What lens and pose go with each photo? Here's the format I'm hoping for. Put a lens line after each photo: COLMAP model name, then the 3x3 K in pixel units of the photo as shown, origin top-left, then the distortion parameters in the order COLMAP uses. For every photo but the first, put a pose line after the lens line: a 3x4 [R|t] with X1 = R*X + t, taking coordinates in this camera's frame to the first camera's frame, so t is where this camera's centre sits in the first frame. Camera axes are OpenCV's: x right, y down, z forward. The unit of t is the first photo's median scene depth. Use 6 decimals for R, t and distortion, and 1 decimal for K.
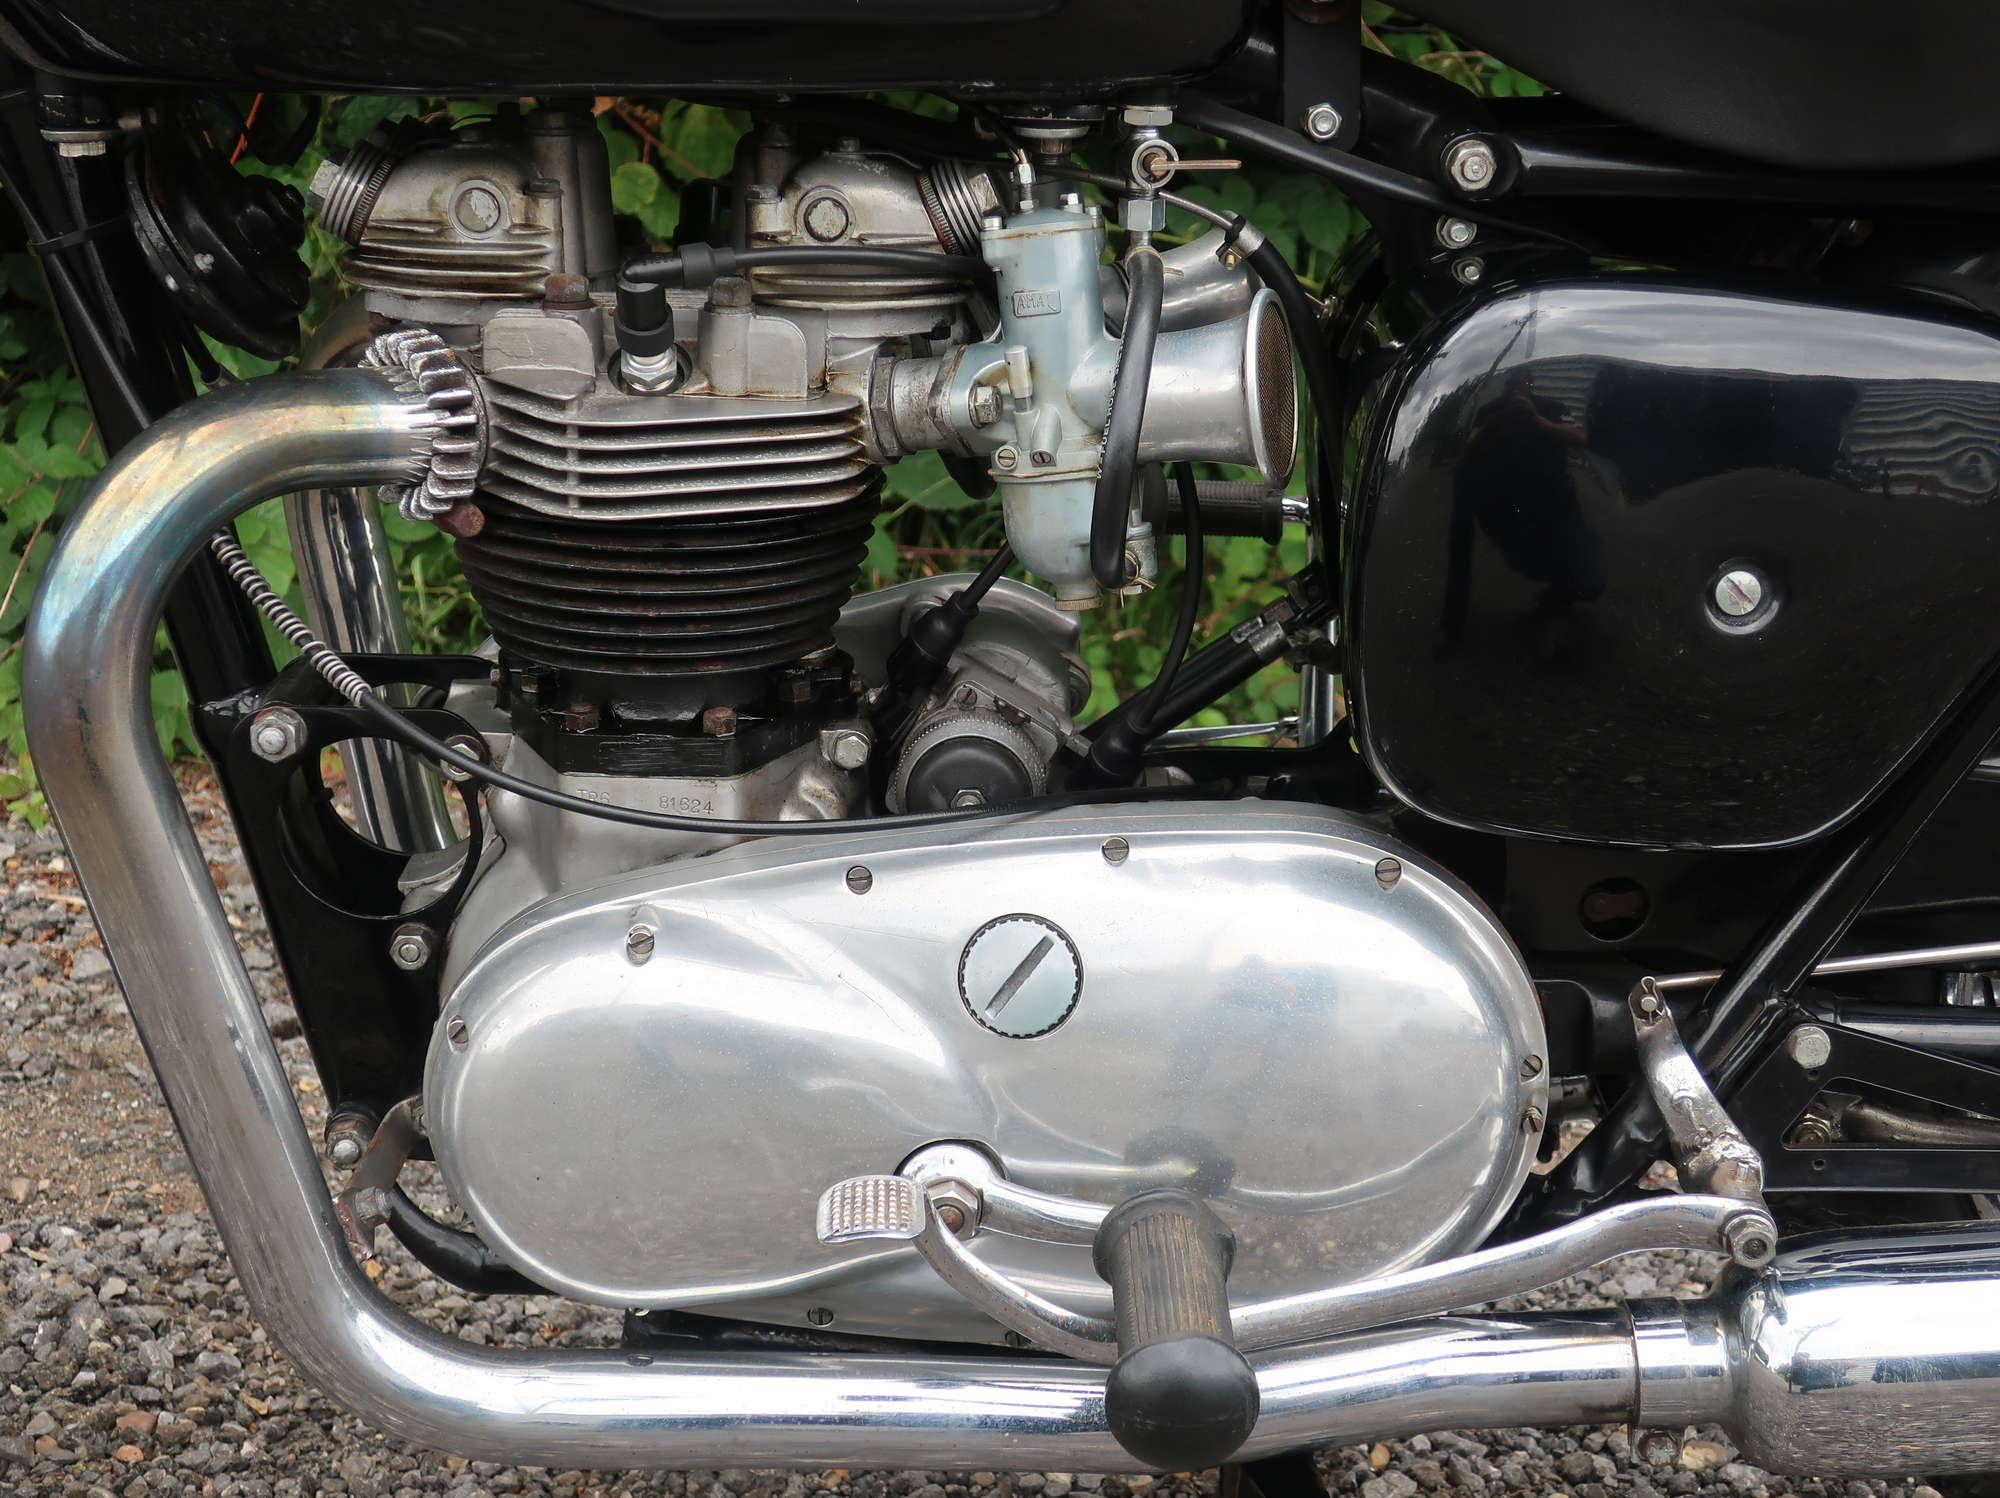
lens RADIAL K [[2935.8, 0, 1000.0], [0, 2935.8, 749.0], [0, 0, 1]] dist [-0.007715, -0.022466]
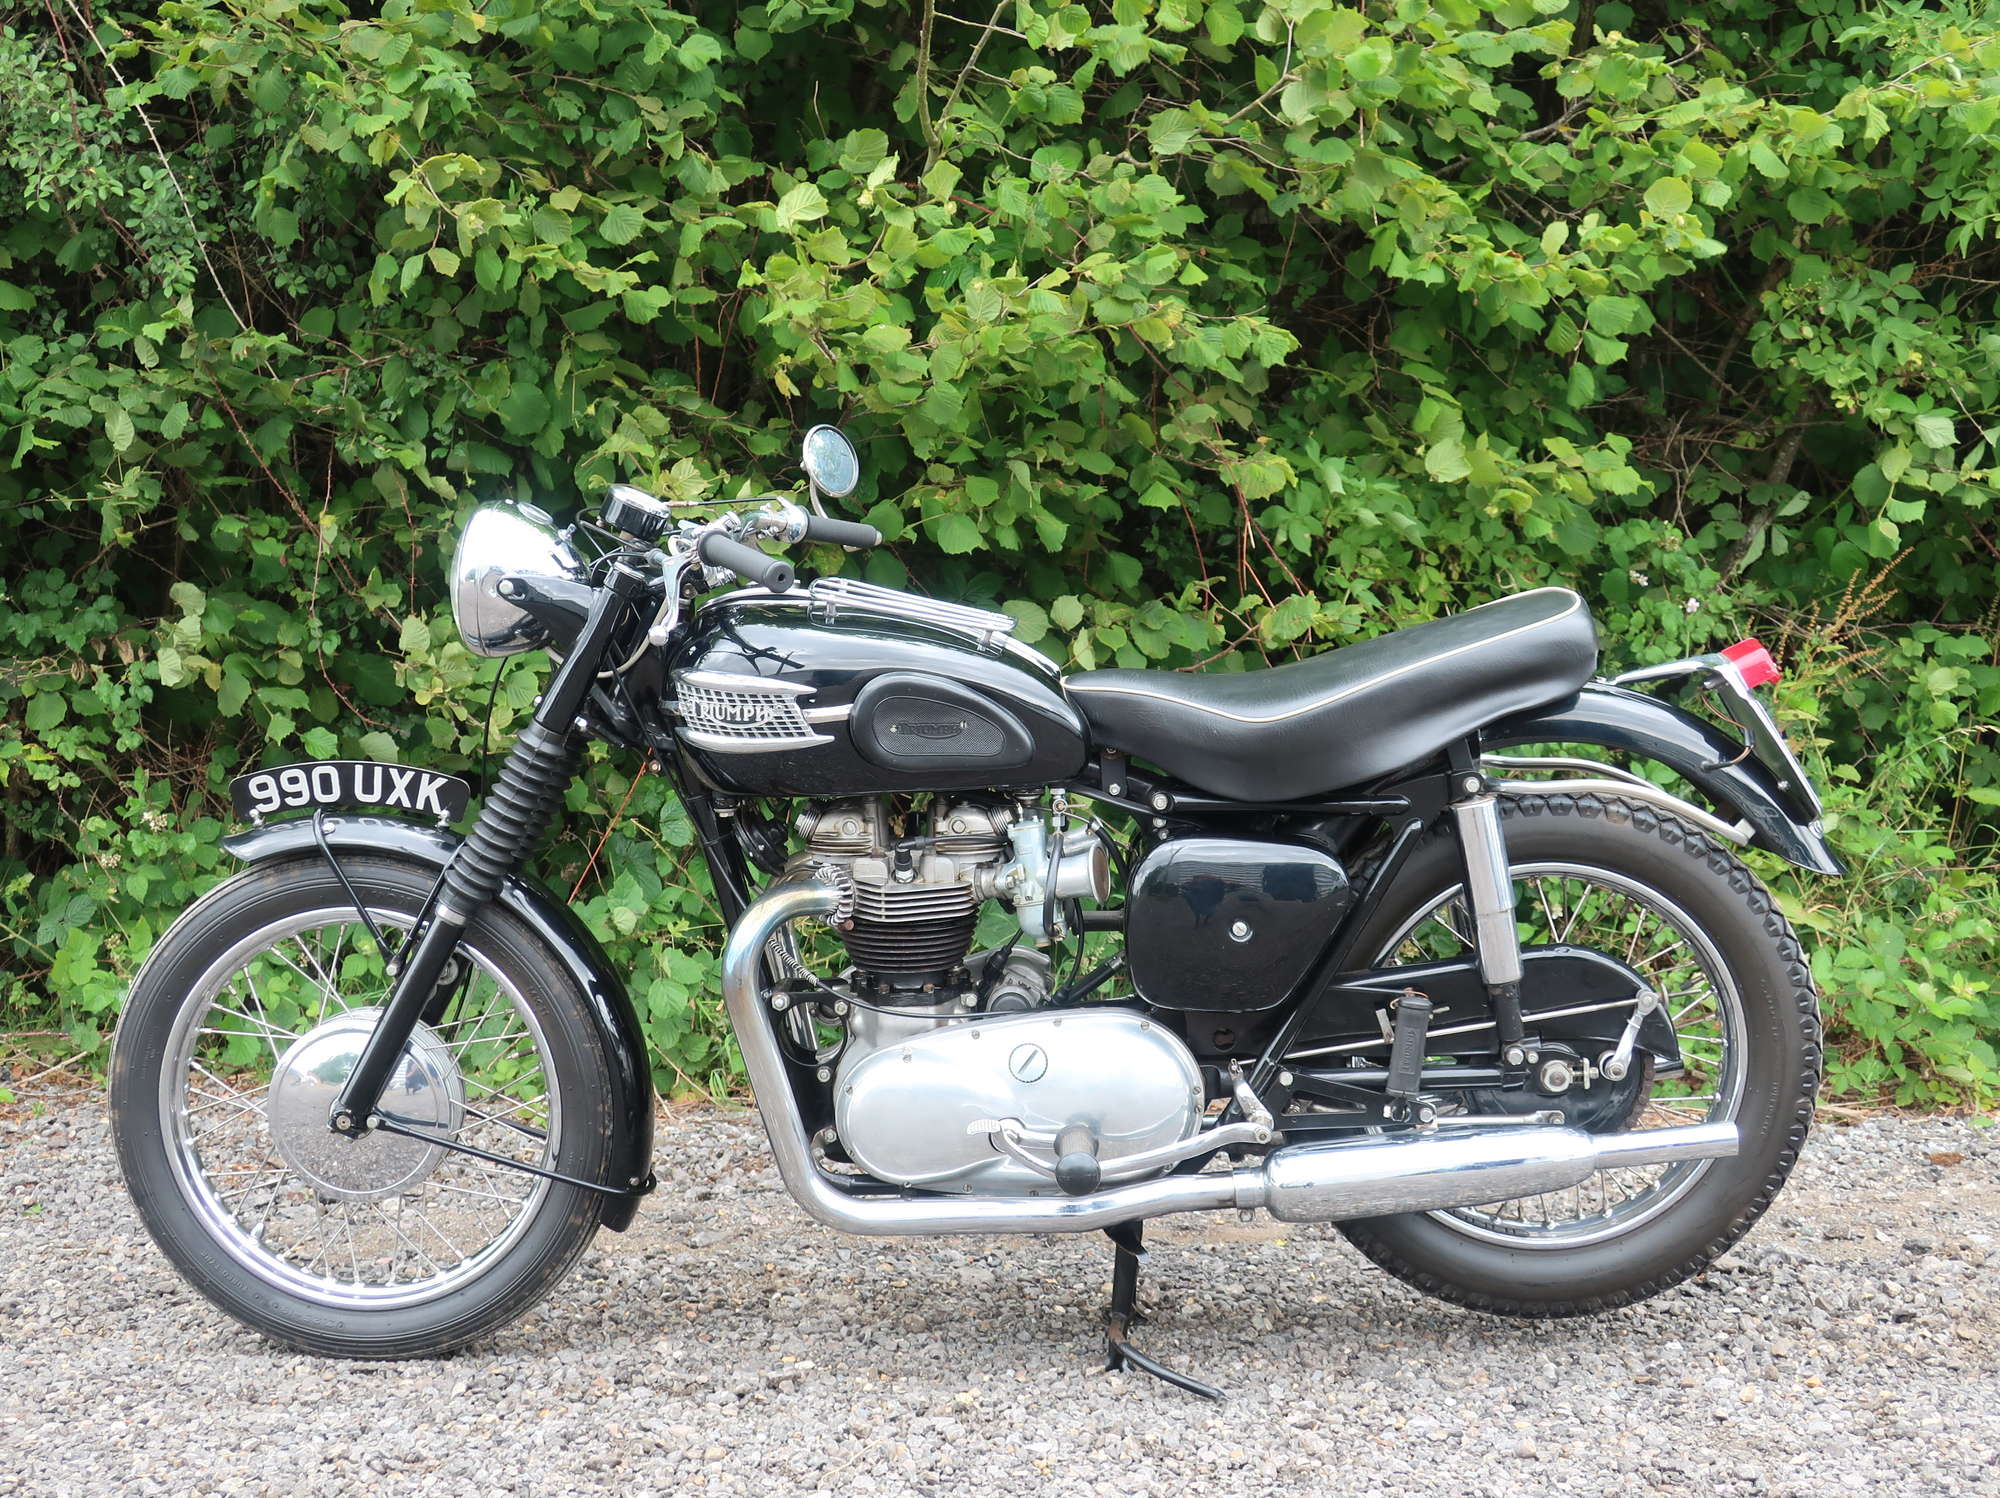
lens RADIAL K [[2736.4, 0, 1000.0], [0, 2736.4, 749.0], [0, 0, 1]] dist [0.040183, 0.020071]
pose [[0.998949, -0.040091, -0.022208, 0.054555], [0.035378, 0.982581, -0.182437, 0.278152], [0.029135, 0.181460, 0.982967, -1.918956]]
